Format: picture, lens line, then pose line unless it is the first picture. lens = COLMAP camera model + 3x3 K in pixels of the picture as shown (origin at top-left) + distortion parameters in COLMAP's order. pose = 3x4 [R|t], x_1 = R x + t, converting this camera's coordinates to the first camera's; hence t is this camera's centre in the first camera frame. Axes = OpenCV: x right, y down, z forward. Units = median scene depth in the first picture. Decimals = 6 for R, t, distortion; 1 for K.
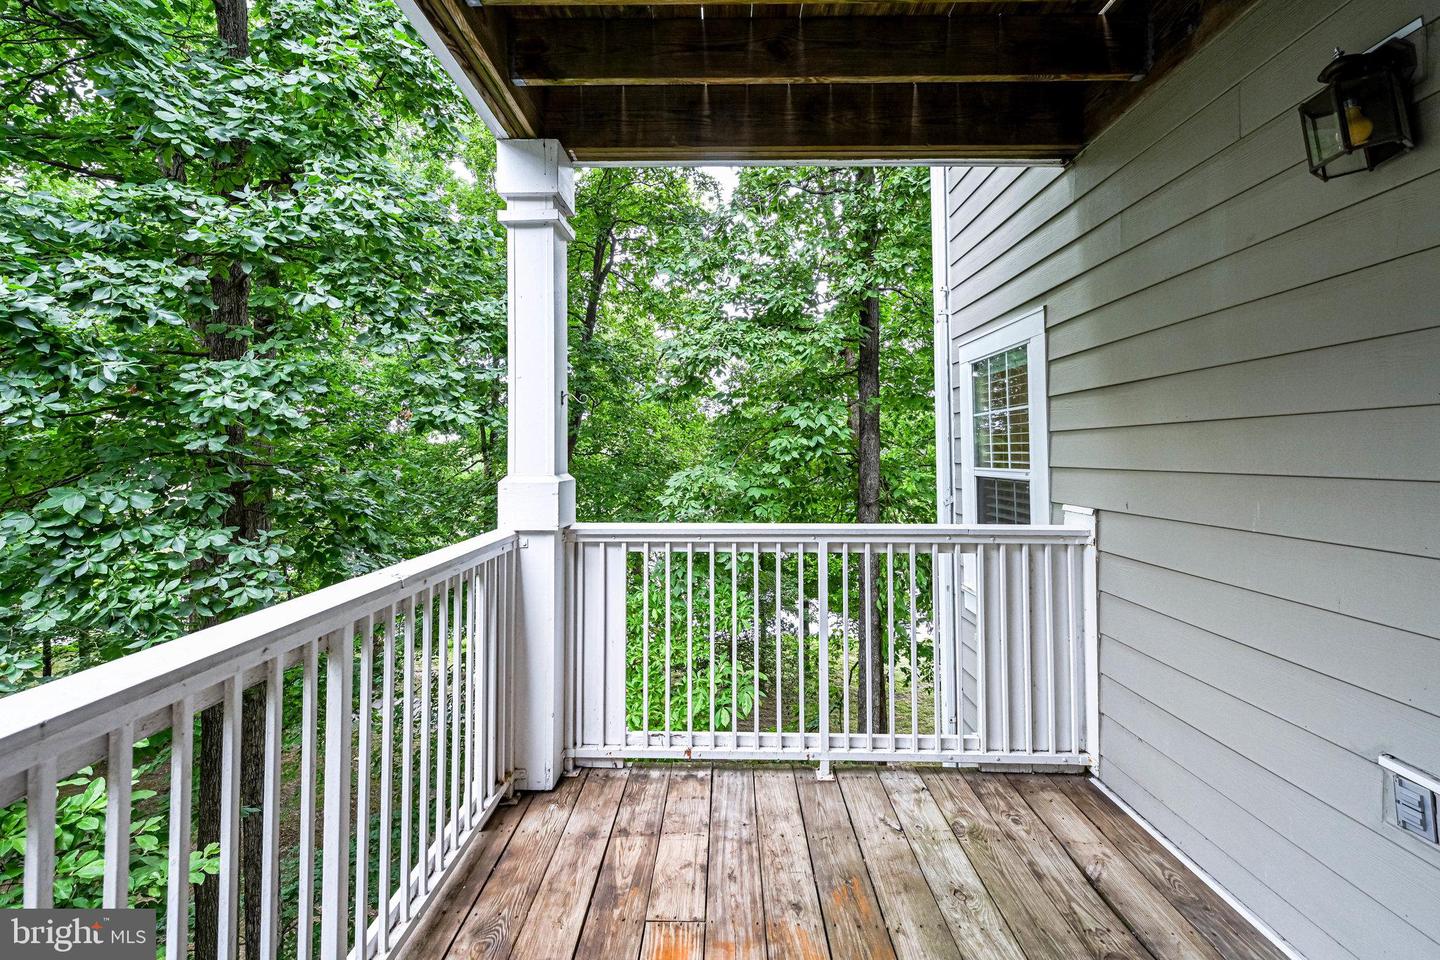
lens RADIAL K [[582.2, 0, 719.1], [0, 582.2, 433.6], [0, 0, 1]] dist [0.002455, -0.000096]
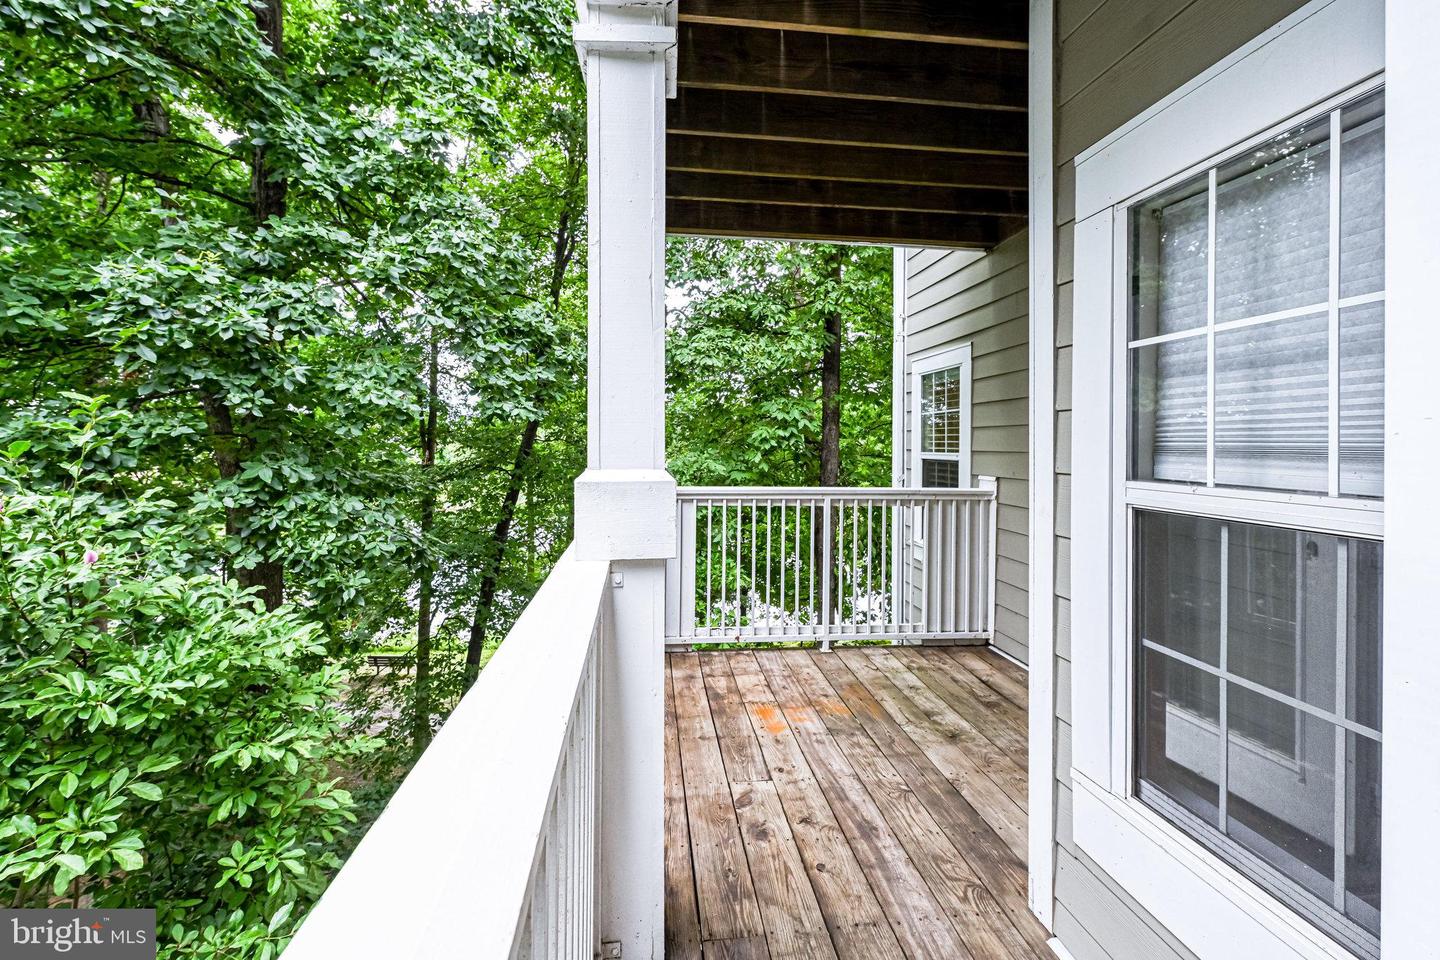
lens RADIAL K [[655.2, 0, 706.0], [0, 655.2, 448.2], [0, 0, 1]] dist [-0.000869, -0.000098]
pose [[0.993716, 0.006830, 0.111721, -0.281005], [-0.011396, 0.999123, 0.040287, -0.009384], [-0.111348, -0.041307, 0.992923, -0.559751]]
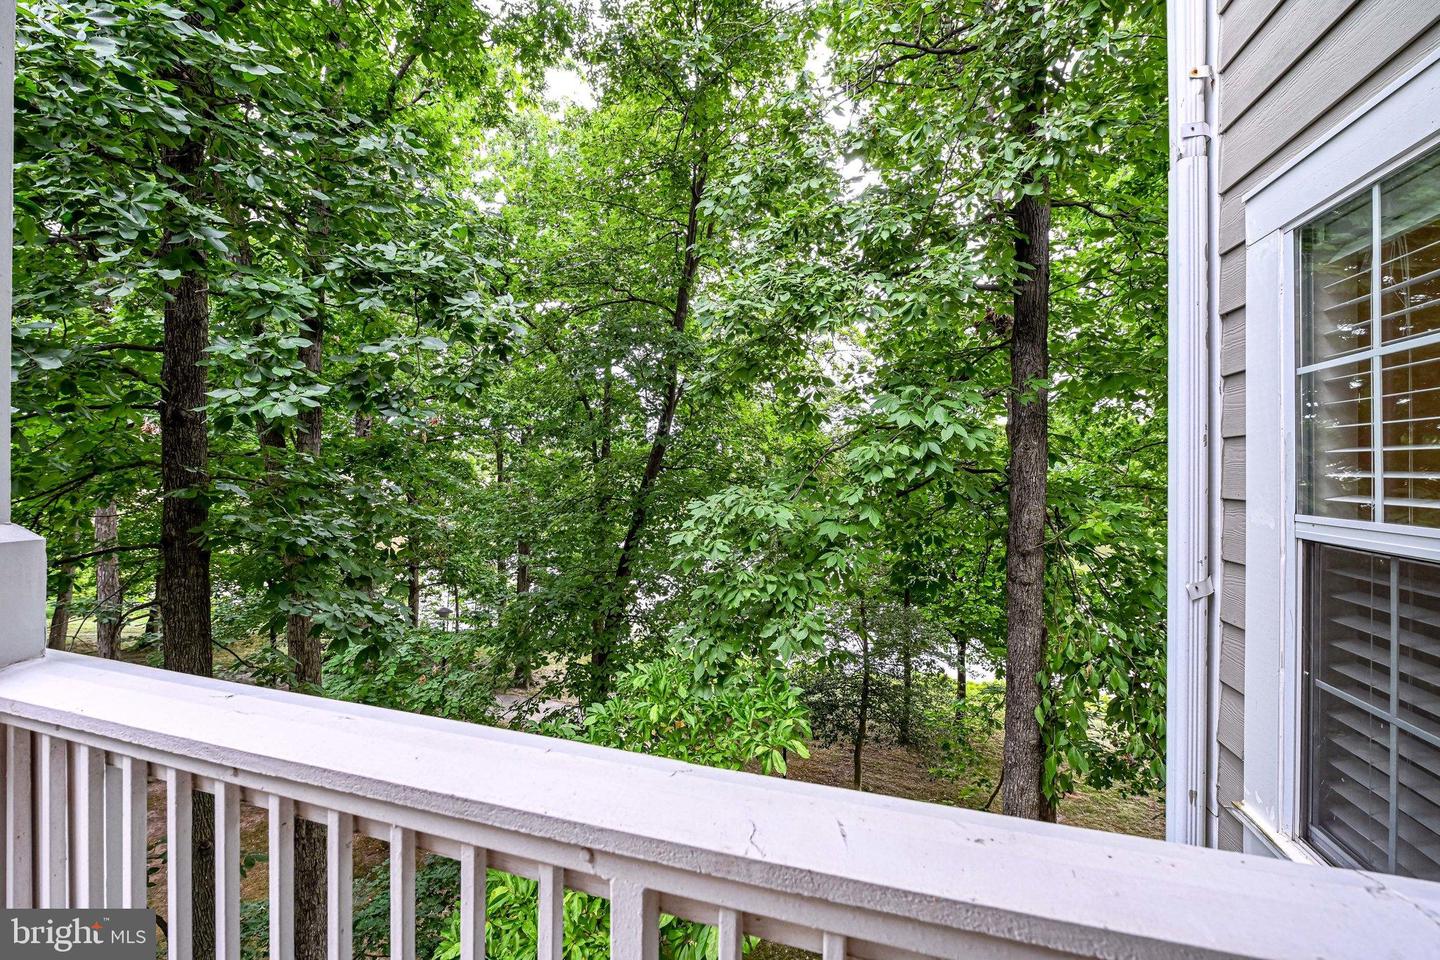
lens RADIAL K [[582.2, 0, 727.2], [0, 582.2, 468.8], [0, 0, 1]] dist [0.002455, -0.000096]
pose [[0.966782, 0.010235, -0.255398, 0.225960], [-0.000923, 0.999331, 0.036553, 0.019804], [0.255601, -0.035103, 0.966145, 0.672705]]
